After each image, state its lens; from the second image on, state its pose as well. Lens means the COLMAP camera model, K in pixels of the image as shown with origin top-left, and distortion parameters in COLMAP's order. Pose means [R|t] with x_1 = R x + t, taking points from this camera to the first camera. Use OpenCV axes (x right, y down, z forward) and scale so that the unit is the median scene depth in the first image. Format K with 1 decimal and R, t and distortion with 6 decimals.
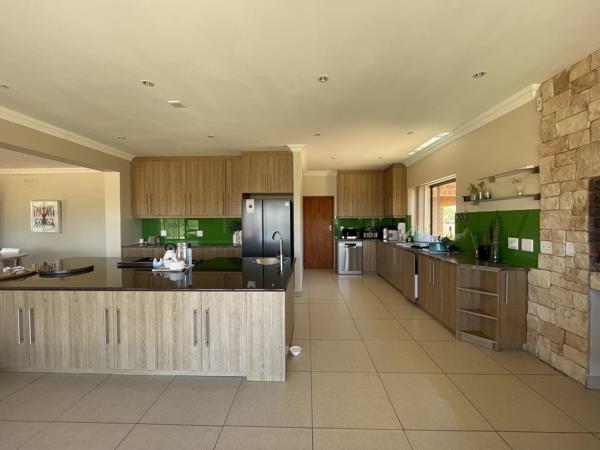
lens RADIAL K [[243.7, 0, 300.5], [0, 243.7, 223.2], [0, 0, 1]] dist [-0.001866, -0.000154]
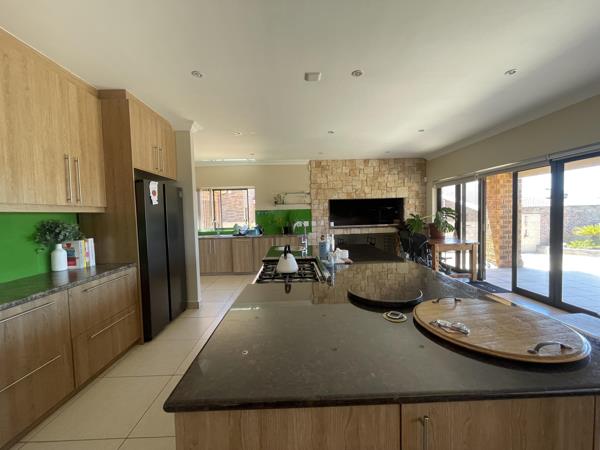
lens RADIAL K [[243.7, 0, 298.4], [0, 243.7, 224.9], [0, 0, 1]] dist [-0.001866, -0.000154]
pose [[-0.054490, -0.039856, 0.997719, -1.580377], [0.041321, 0.998257, 0.042135, -0.004879], [-0.997659, 0.043523, -0.052749, 1.271511]]
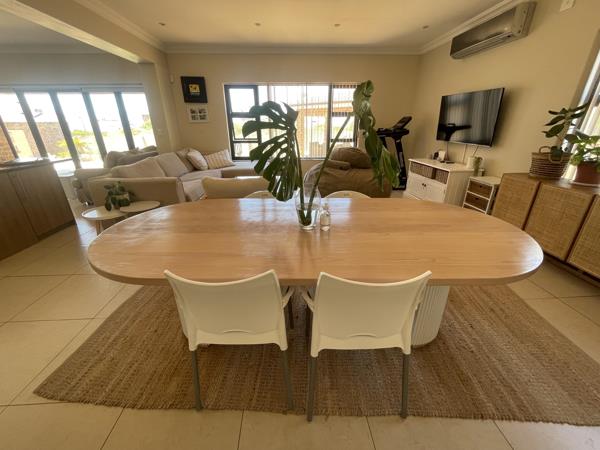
lens RADIAL K [[243.7, 0, 299.5], [0, 243.7, 223.9], [0, 0, 1]] dist [-0.001866, -0.000154]
pose [[-0.996429, 0.041890, -0.073308, -2.502086], [0.009127, 0.916599, 0.399703, 0.001582], [0.083938, 0.397607, -0.913709, 2.314636]]
